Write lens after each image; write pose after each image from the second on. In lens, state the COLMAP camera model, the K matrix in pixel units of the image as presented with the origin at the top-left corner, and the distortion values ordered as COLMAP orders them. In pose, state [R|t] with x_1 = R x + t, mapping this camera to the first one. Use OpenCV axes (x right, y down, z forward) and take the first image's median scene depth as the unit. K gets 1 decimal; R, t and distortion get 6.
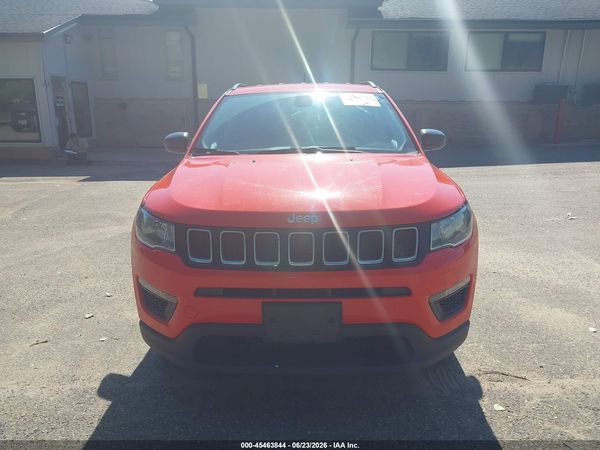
lens RADIAL K [[468.1, 0, 292.0], [0, 468.1, 222.8], [0, 0, 1]] dist [0.000878, 0.001906]
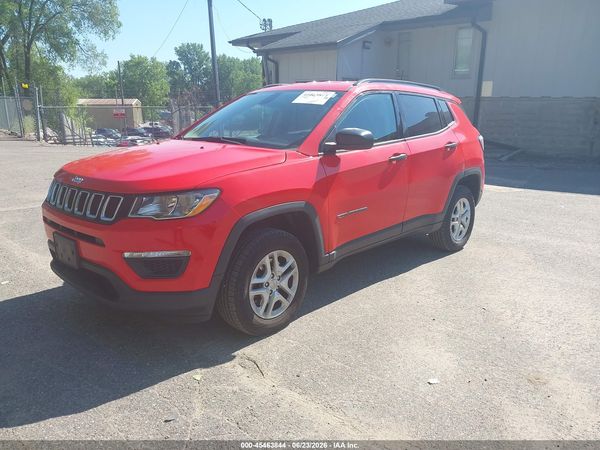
lens RADIAL K [[468.1, 0, 292.0], [0, 468.1, 222.8], [0, 0, 1]] dist [0.000878, 0.001906]
pose [[0.743235, 0.167706, -0.647669, 0.227904], [-0.166033, 0.984024, 0.064269, -0.012400], [0.648100, 0.059767, 0.759206, 0.052333]]
